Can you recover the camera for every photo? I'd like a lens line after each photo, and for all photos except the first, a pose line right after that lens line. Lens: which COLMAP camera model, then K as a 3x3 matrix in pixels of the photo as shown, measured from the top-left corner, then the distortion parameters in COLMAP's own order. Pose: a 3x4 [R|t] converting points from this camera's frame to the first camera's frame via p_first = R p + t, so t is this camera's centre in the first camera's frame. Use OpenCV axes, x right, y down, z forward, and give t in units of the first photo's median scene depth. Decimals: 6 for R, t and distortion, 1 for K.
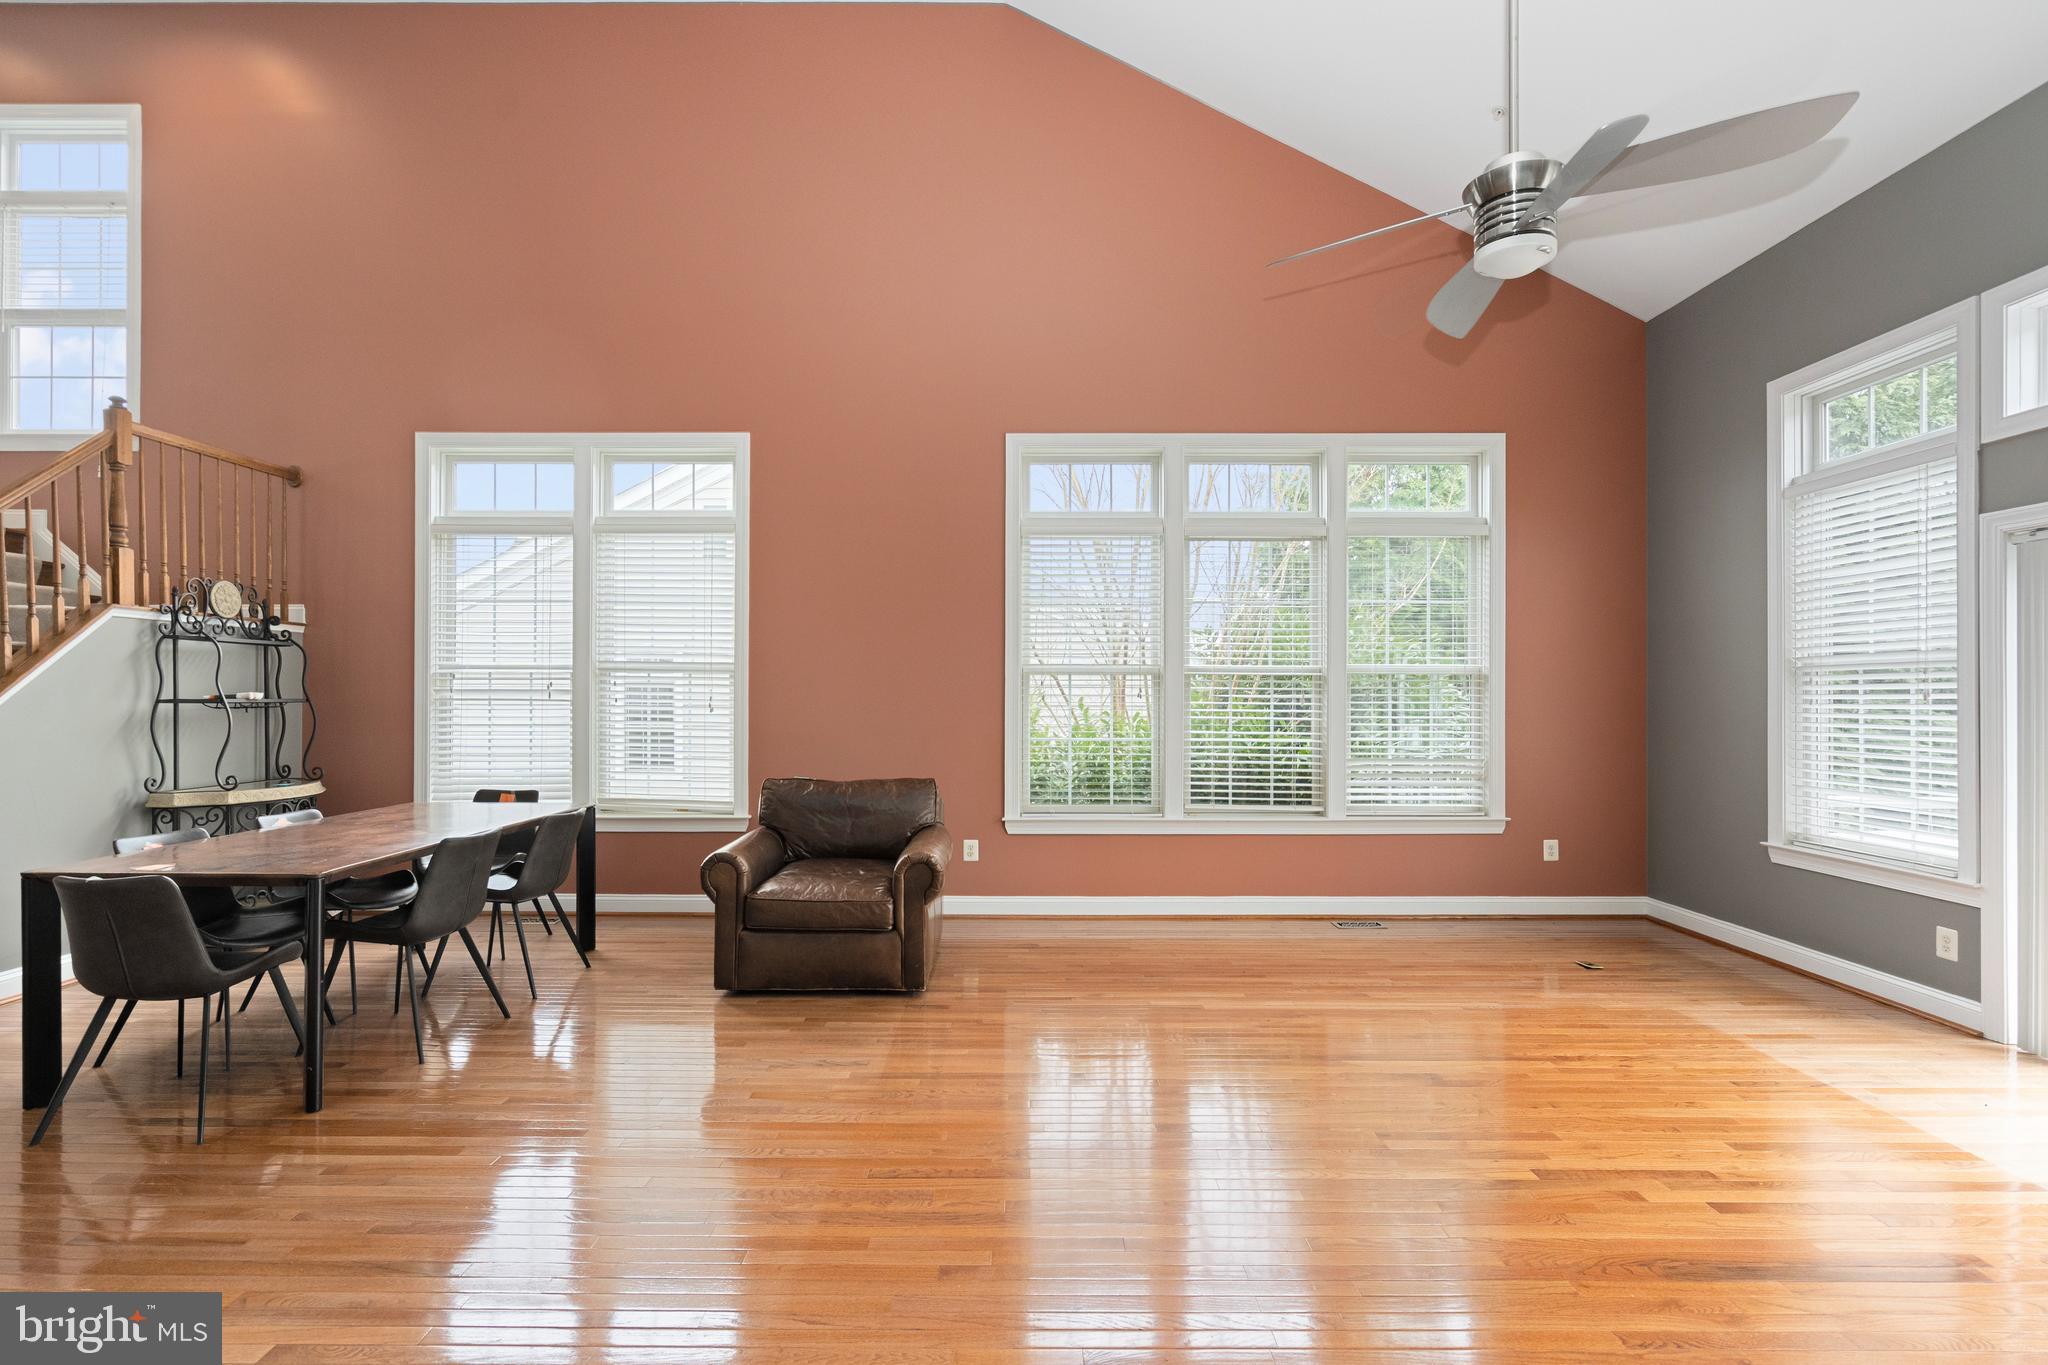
lens RADIAL K [[948.0, 0, 1019.9], [0, 948.0, 689.1], [0, 0, 1]] dist [-0.003549, 0.001946]
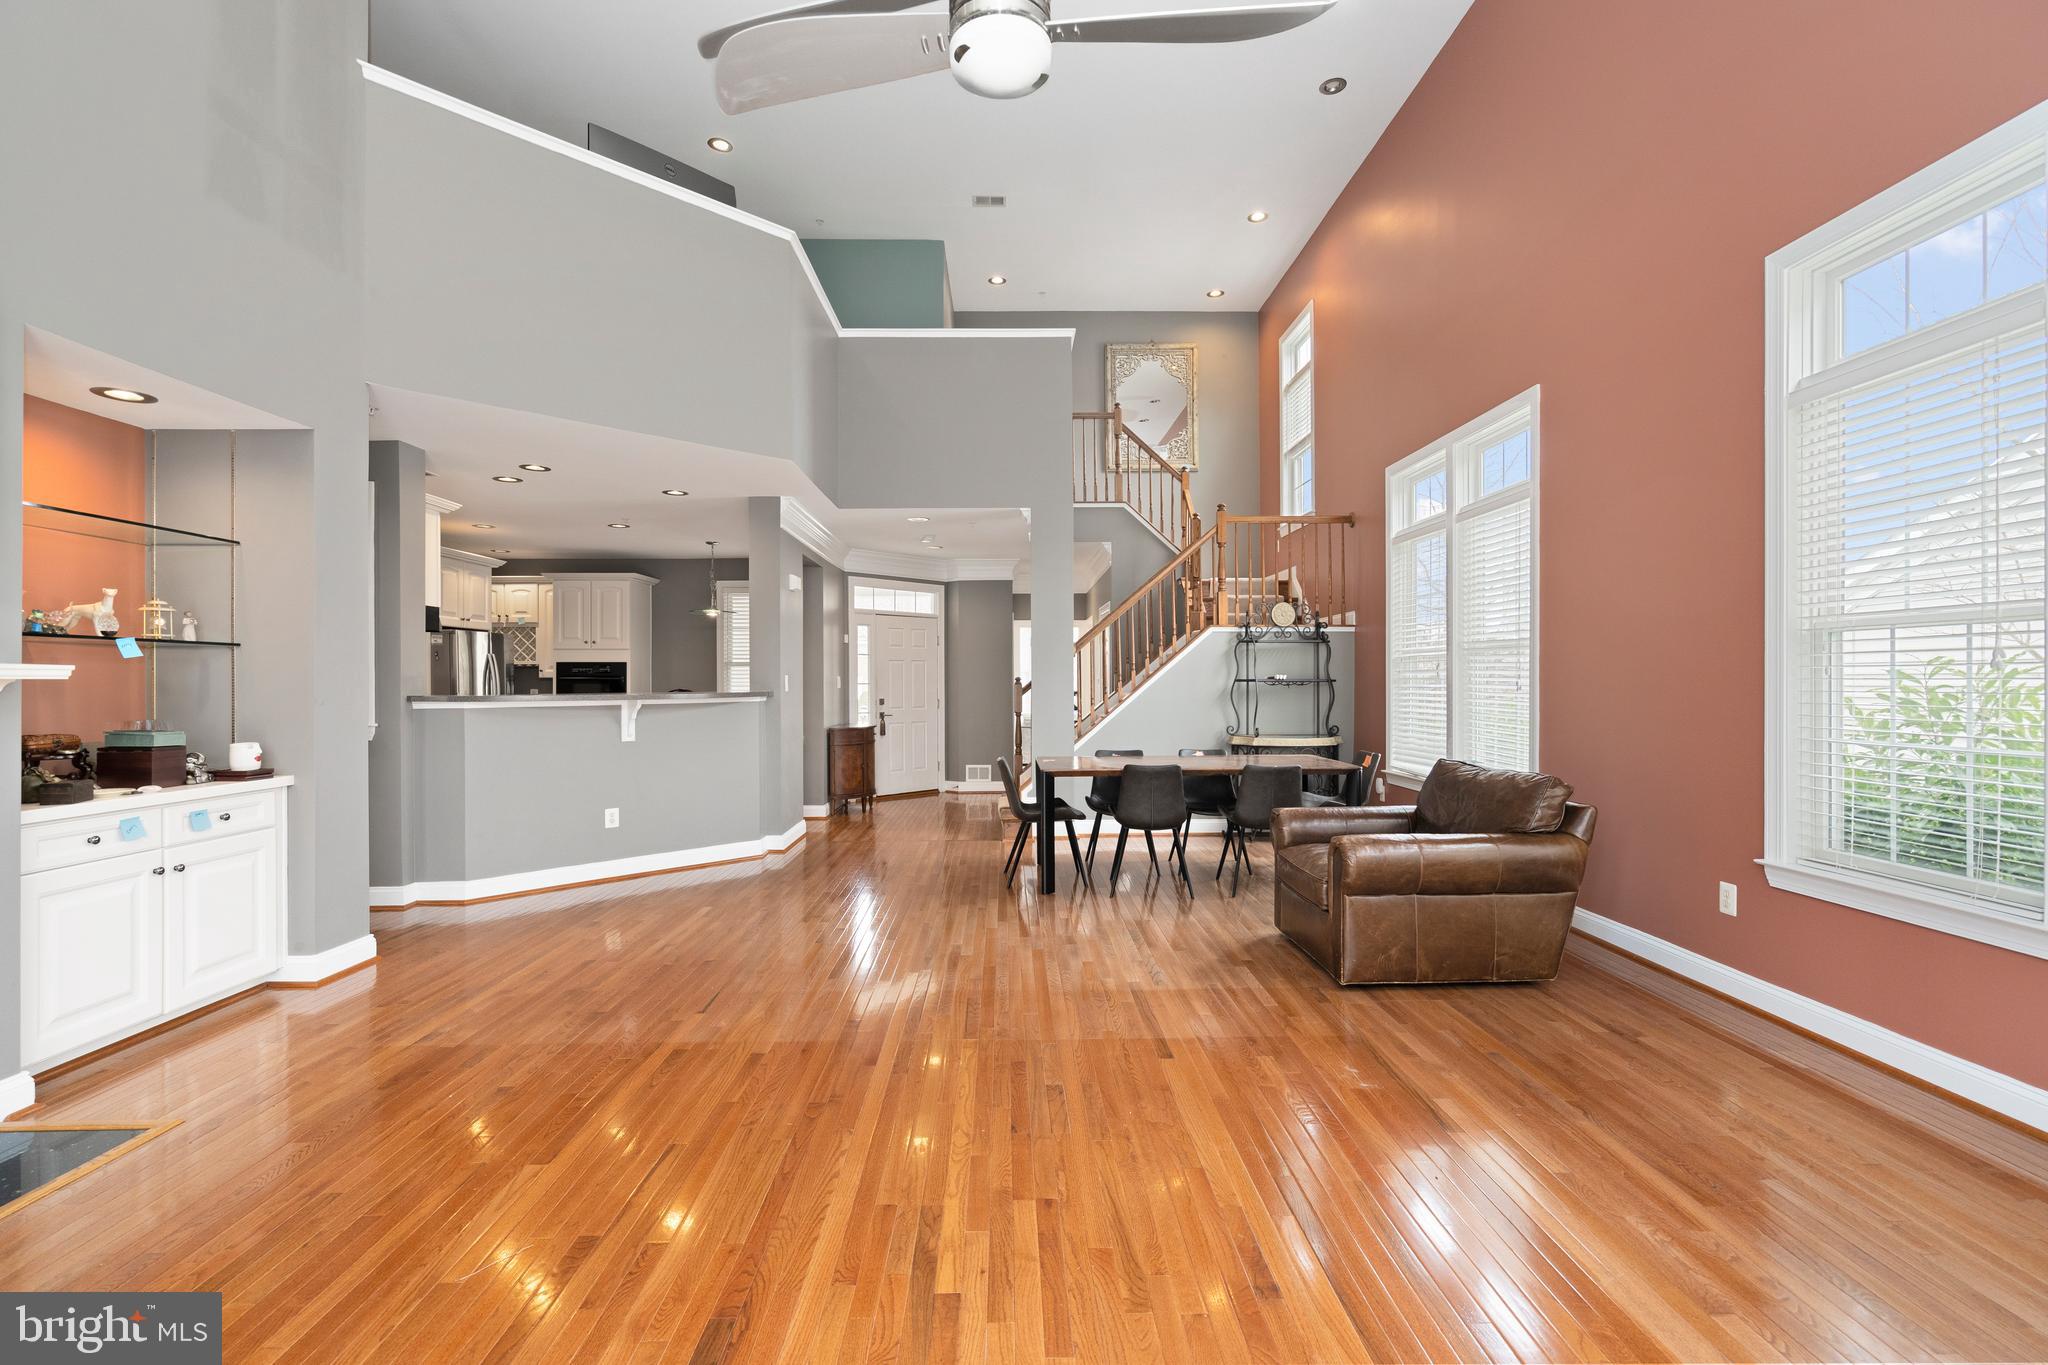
lens RADIAL K [[948.0, 0, 1035.3], [0, 948.0, 675.8], [0, 0, 1]] dist [-0.003549, 0.001946]
pose [[0.026964, -0.009893, -0.999587, 0.730106], [0.008837, 0.999914, -0.009658, 0.016539], [0.999597, -0.008573, 0.027049, 0.590451]]
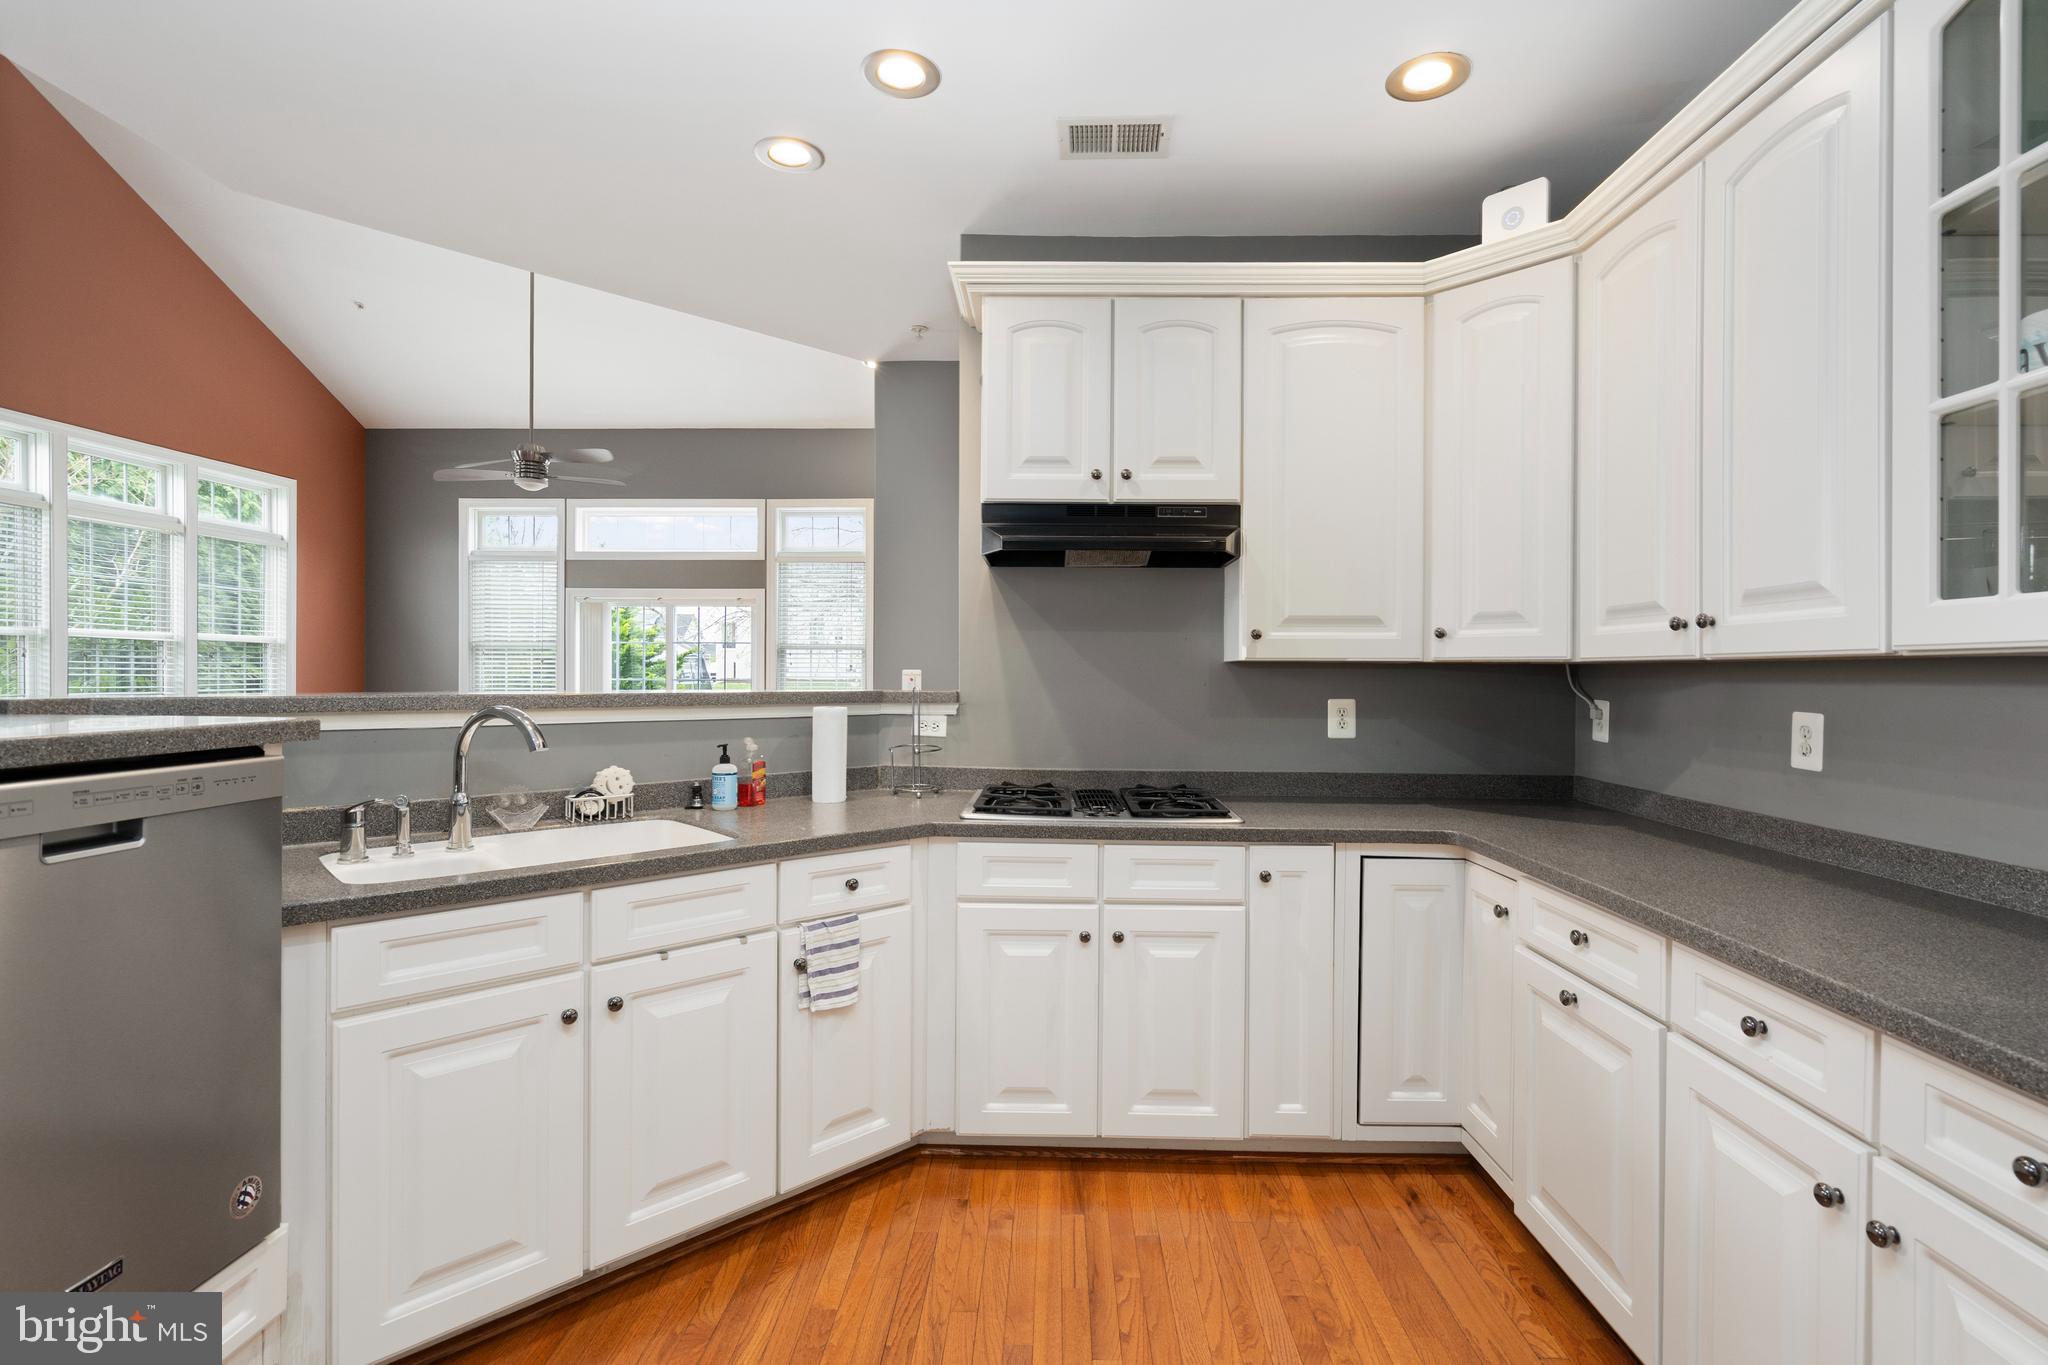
lens RADIAL K [[948.0, 0, 1033.3], [0, 948.0, 674.2], [0, 0, 1]] dist [-0.003549, 0.001946]
pose [[0.019389, -0.006294, 0.999792, -1.126616], [-0.014749, 0.999870, 0.006580, 0.005062], [-0.999703, -0.014874, 0.019293, -0.212053]]
